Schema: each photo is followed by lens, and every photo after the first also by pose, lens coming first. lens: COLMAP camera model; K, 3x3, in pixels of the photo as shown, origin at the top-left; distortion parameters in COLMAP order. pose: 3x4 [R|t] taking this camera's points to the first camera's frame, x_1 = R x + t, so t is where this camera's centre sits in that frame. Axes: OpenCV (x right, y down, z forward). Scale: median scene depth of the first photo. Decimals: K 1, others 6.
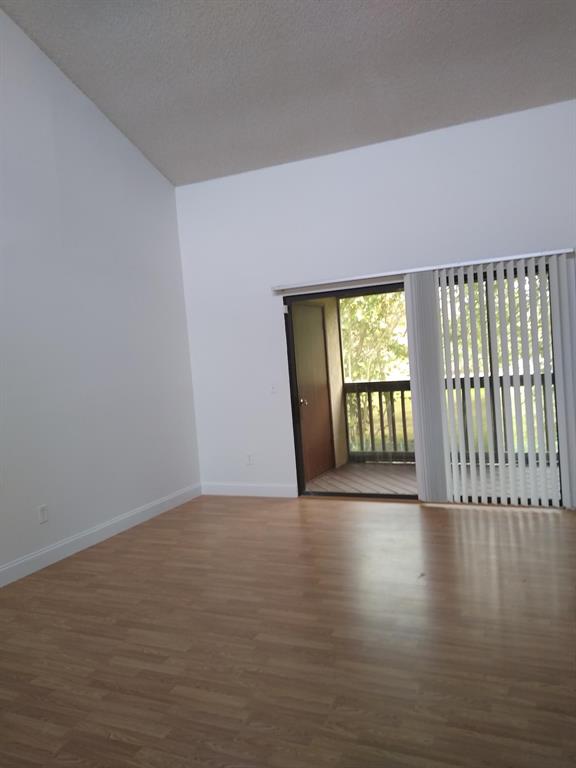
lens RADIAL K [[592.8, 0, 288.0], [0, 592.8, 384.0], [0, 0, 1]] dist [0.045597, -0.086525]
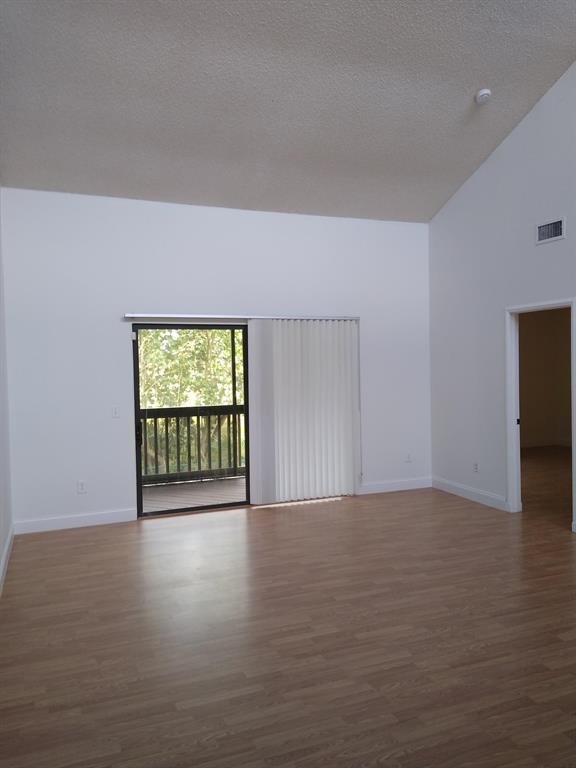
lens RADIAL K [[592.8, 0, 288.0], [0, 592.8, 384.0], [0, 0, 1]] dist [0.045597, -0.086525]
pose [[0.713123, 0.026790, 0.700527, -0.855669], [0.018138, 0.998230, -0.056639, 0.033619], [-0.700804, 0.053096, 0.711375, 0.127669]]
